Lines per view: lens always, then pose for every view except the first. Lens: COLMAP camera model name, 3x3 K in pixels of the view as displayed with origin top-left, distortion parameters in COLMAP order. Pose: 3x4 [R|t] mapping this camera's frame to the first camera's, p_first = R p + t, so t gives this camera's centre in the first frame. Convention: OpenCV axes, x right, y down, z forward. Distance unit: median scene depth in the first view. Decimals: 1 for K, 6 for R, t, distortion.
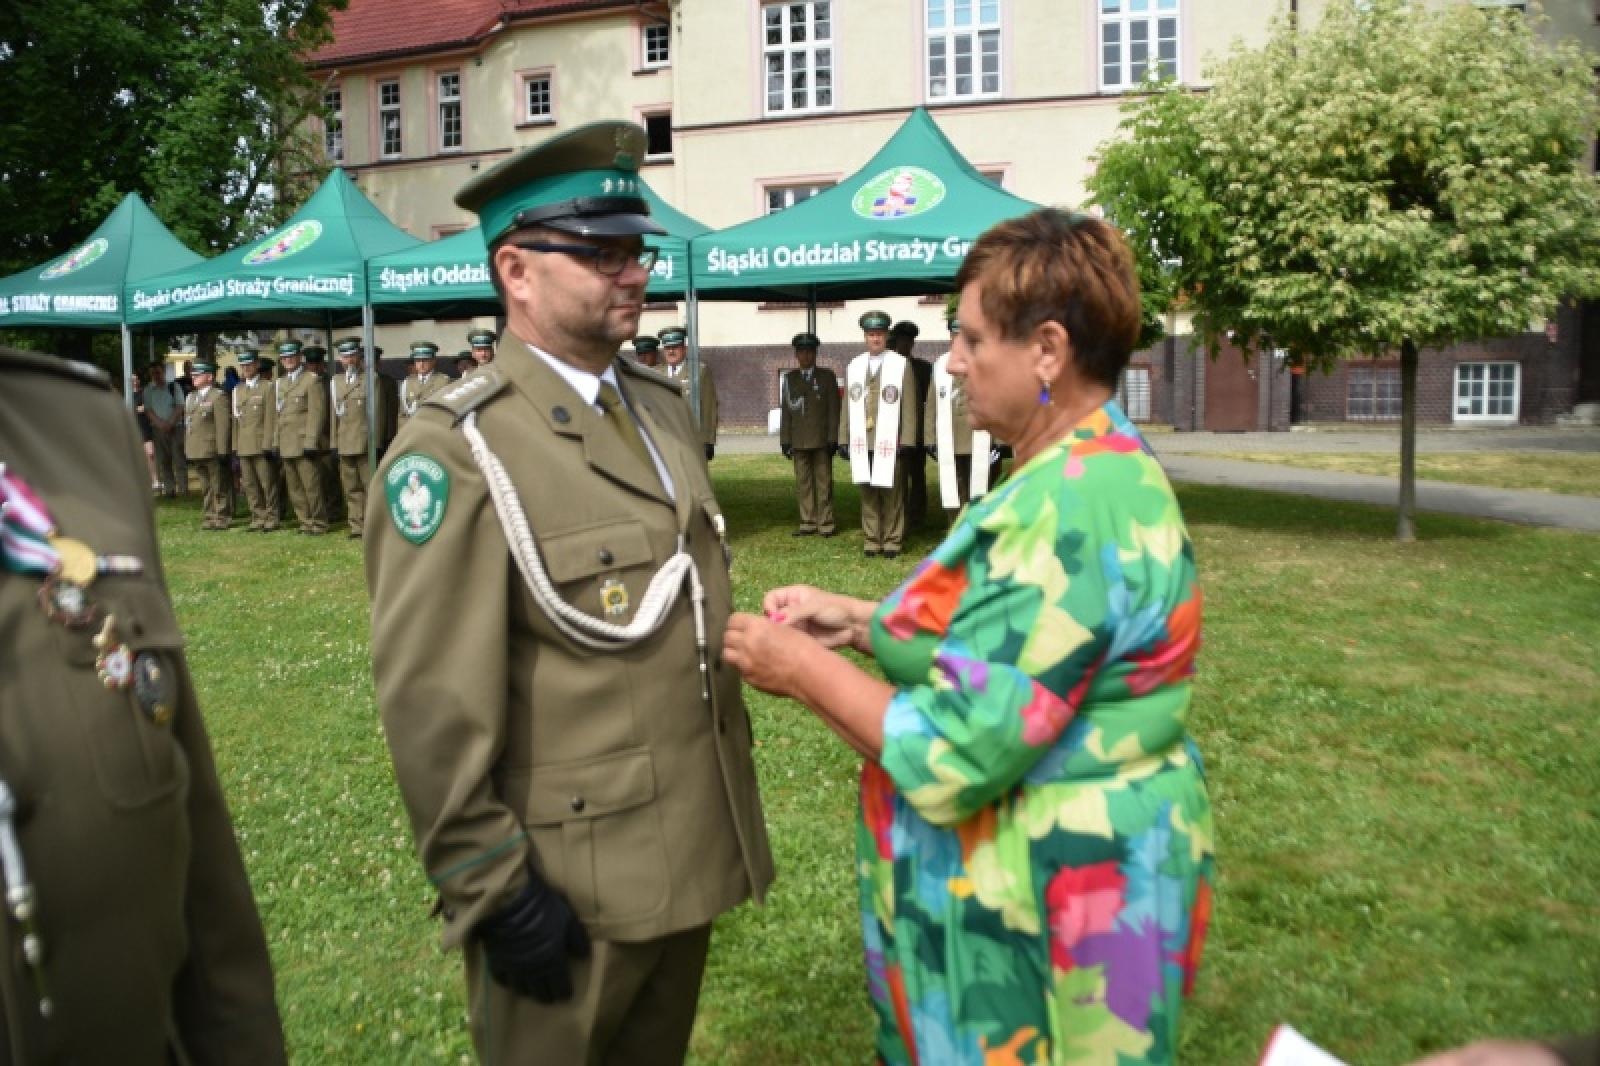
lens RADIAL K [[1235.0, 0, 798.3], [0, 1235.0, 554.4], [0, 0, 1]] dist [-0.170629, 0.107910]
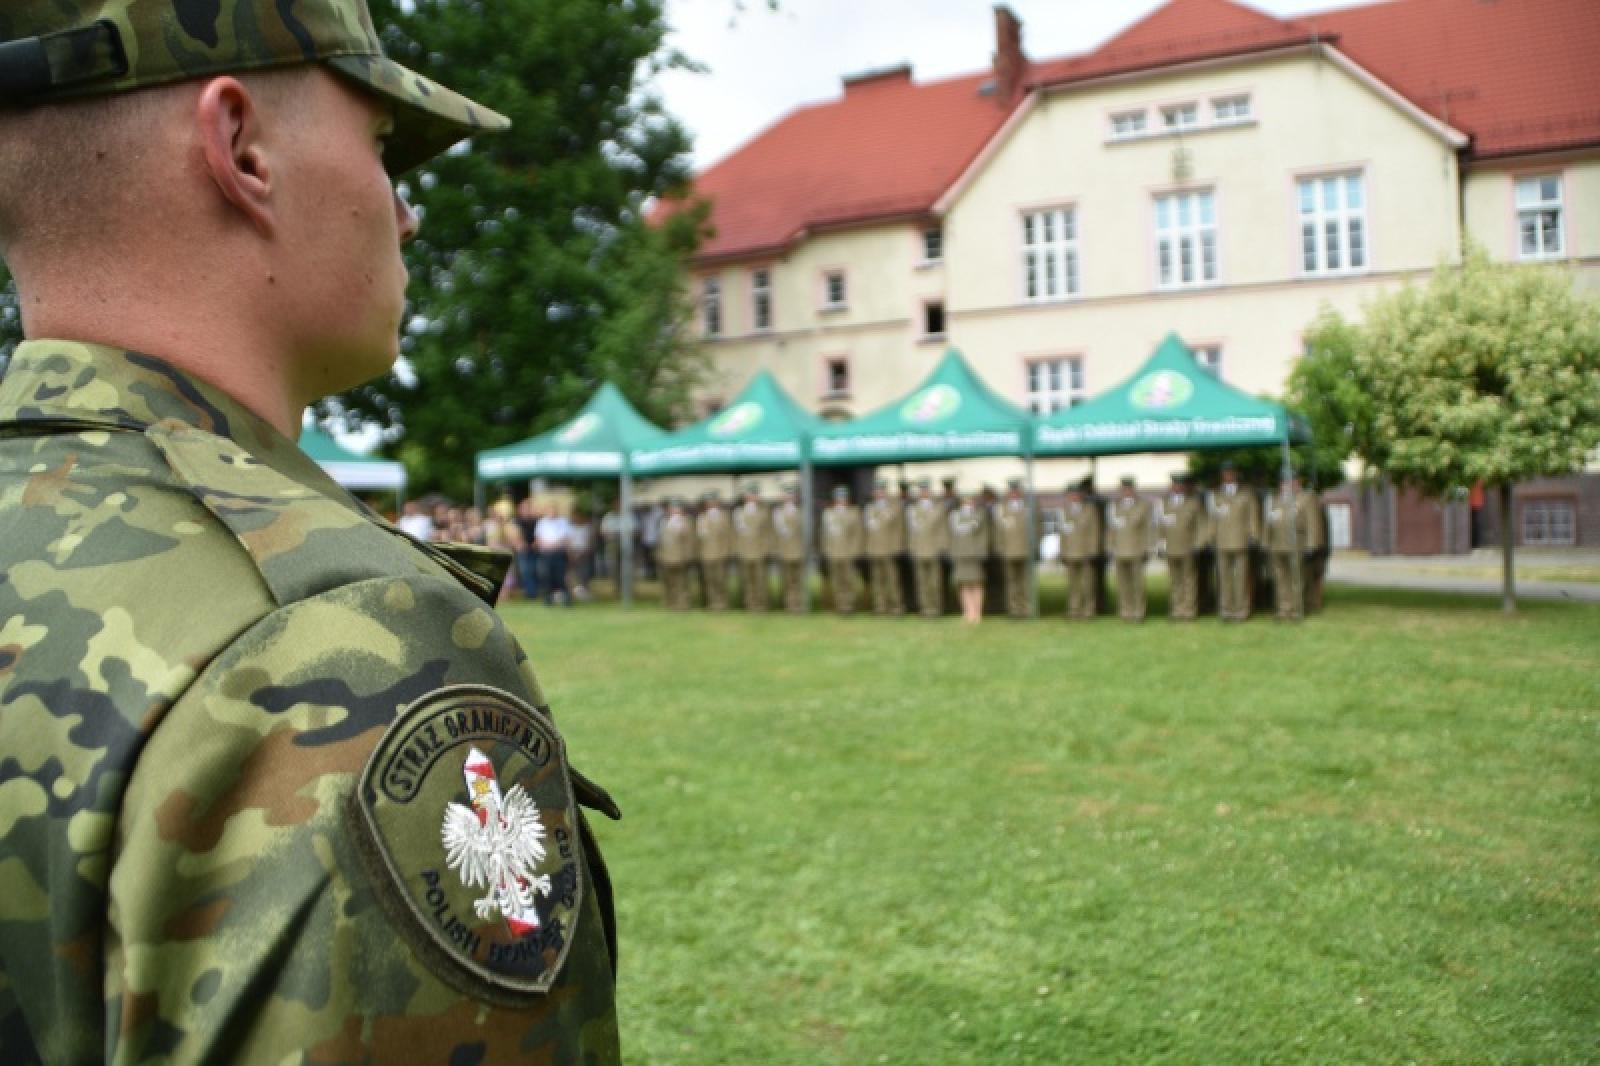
lens RADIAL K [[1221.1, 0, 815.1], [0, 1221.1, 539.0], [0, 0, 1]] dist [-0.169142, 0.102583]
pose [[0.987006, -0.004112, -0.160630, -0.121232], [-0.016737, 0.991604, -0.128226, 0.108245], [0.159808, 0.129248, 0.978650, -0.619781]]
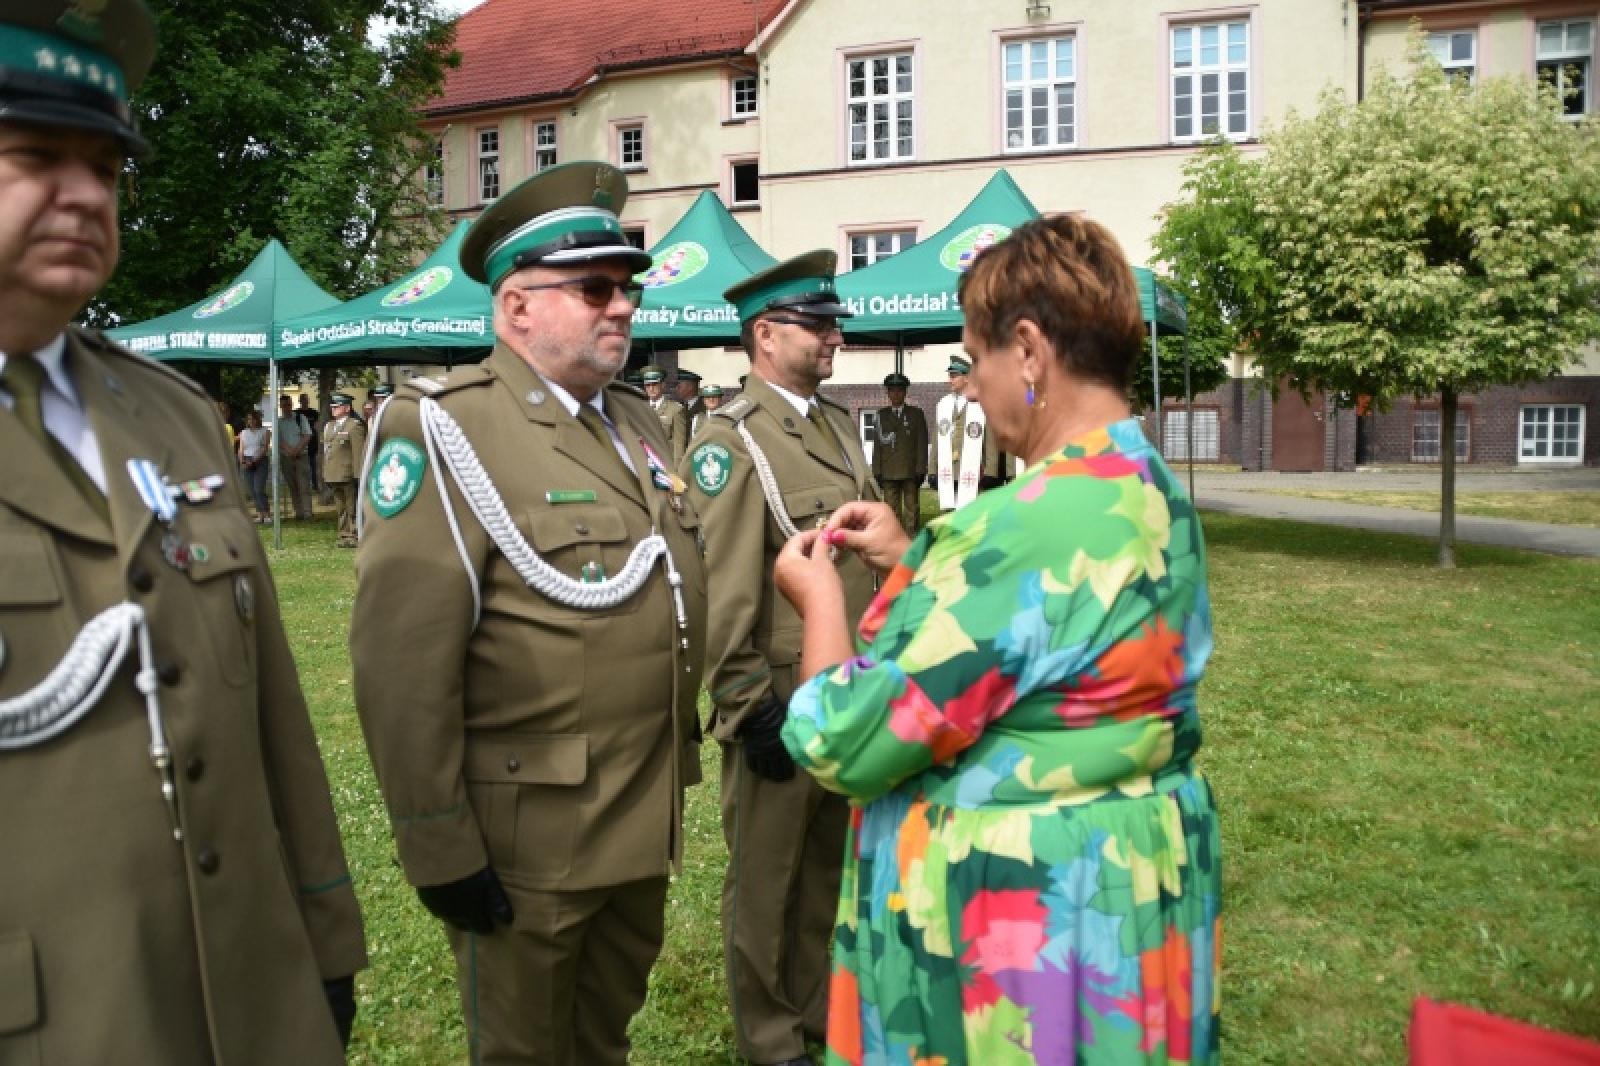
lens RADIAL K [[1239.4, 0, 809.0], [0, 1239.4, 561.3], [0, 0, 1]] dist [-0.172378, 0.113905]
pose [[0.998754, 0.012588, -0.048295, -0.019732], [-0.013872, 0.999557, -0.026327, 0.021289], [0.047942, 0.026964, 0.998486, -0.123769]]
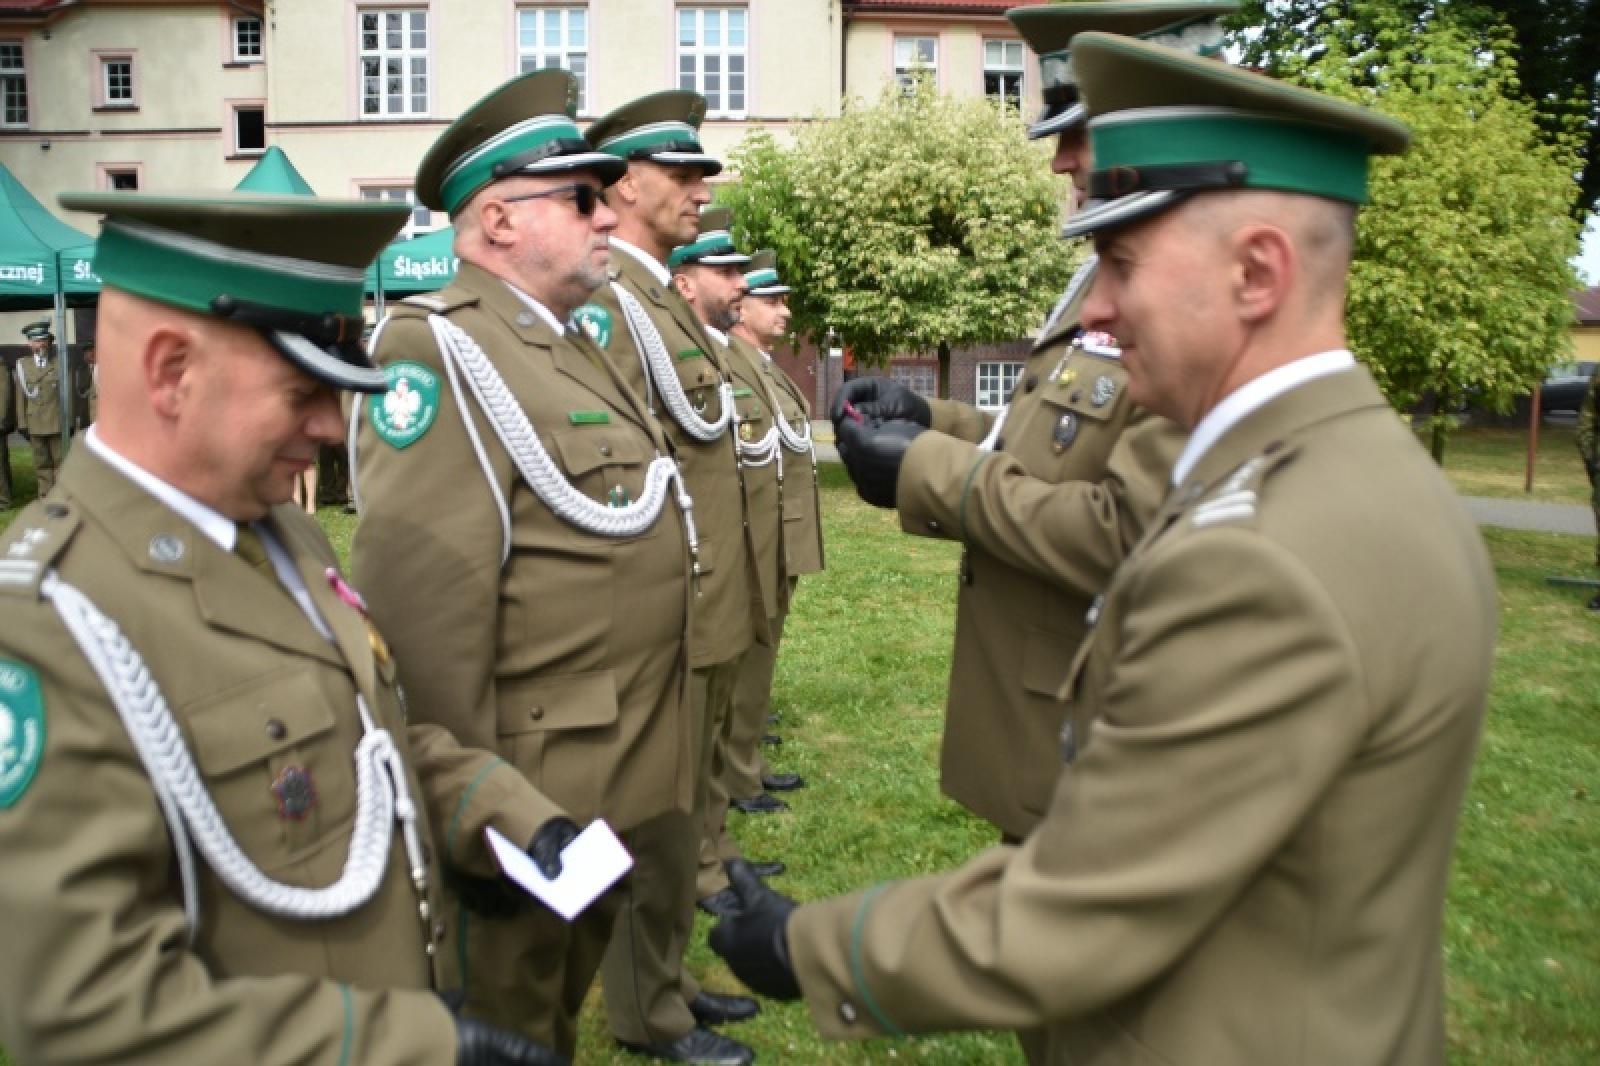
lens RADIAL K [[1235.0, 0, 798.3], [0, 1235.0, 554.4], [0, 0, 1]] dist [-0.170629, 0.107910]
pose [[0.935562, -0.031044, 0.351796, -0.141810], [0.030466, 0.999510, 0.007179, 0.046802], [-0.351847, 0.004001, 0.936049, -0.254438]]
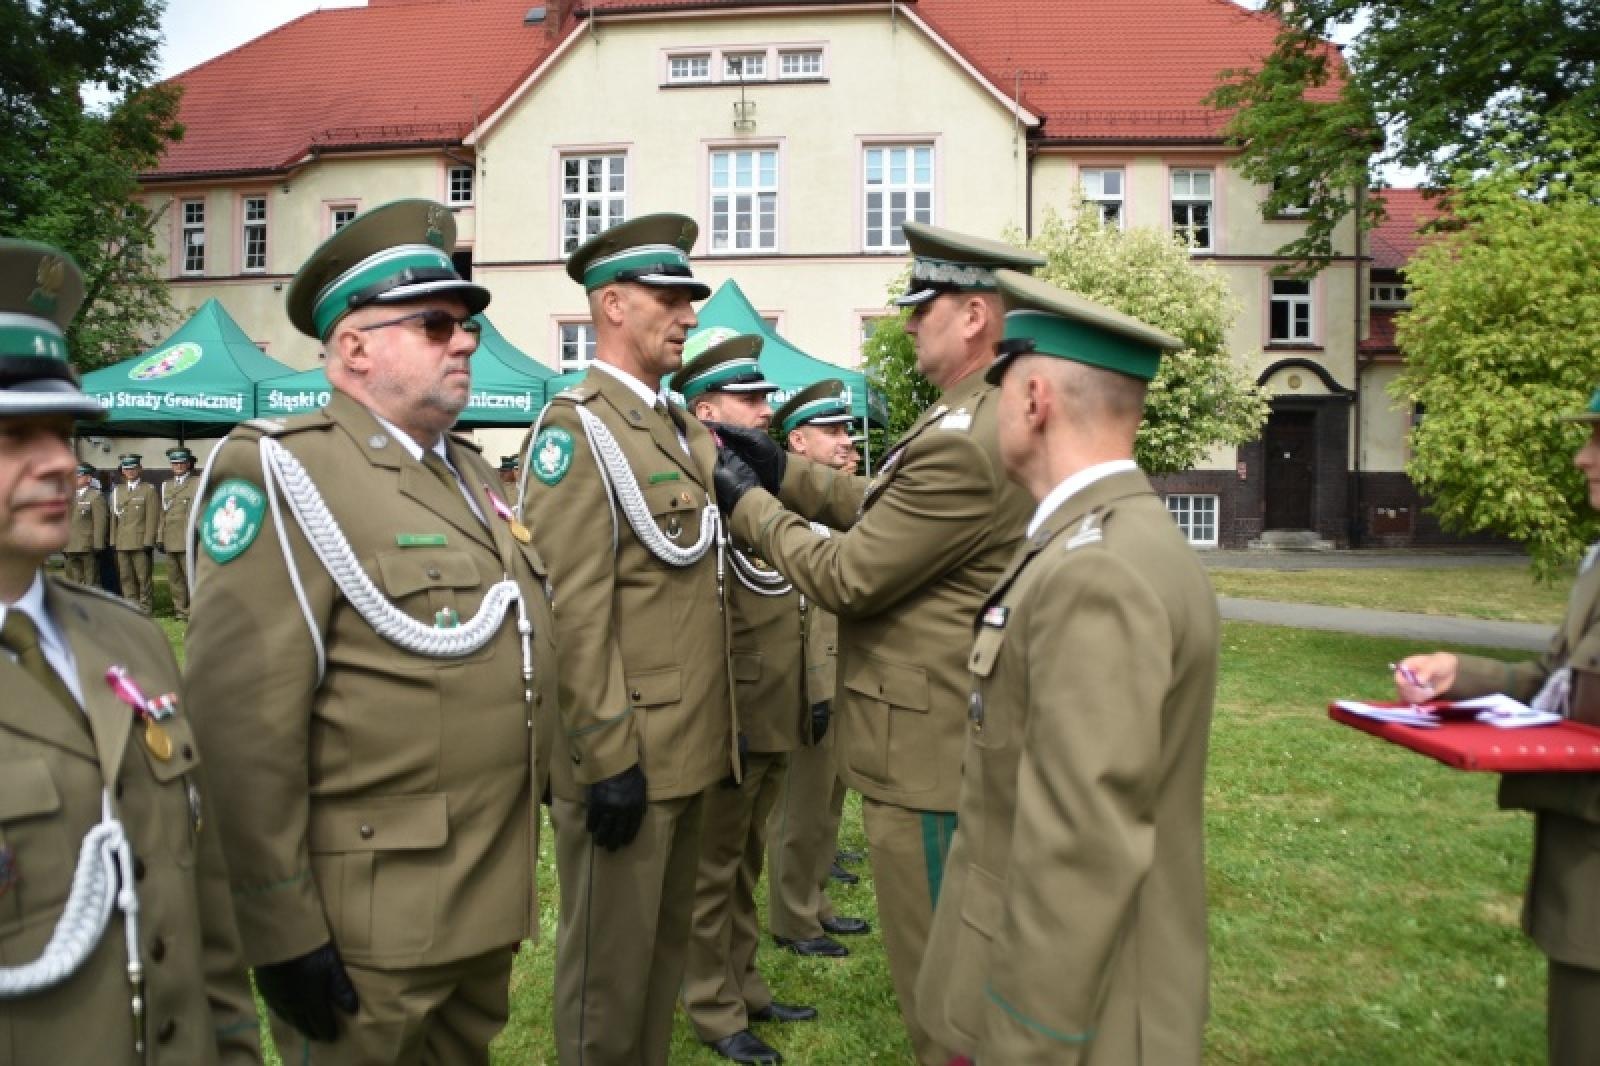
lens RADIAL K [[1240.4, 0, 801.4], [0, 1240.4, 561.2], [0, 0, 1]] dist [-0.171279, 0.114738]
pose [[0.979995, 0.016011, 0.198375, -0.088348], [0.003288, 0.995320, -0.096577, 0.047888], [-0.198993, 0.095297, 0.975356, -0.262091]]
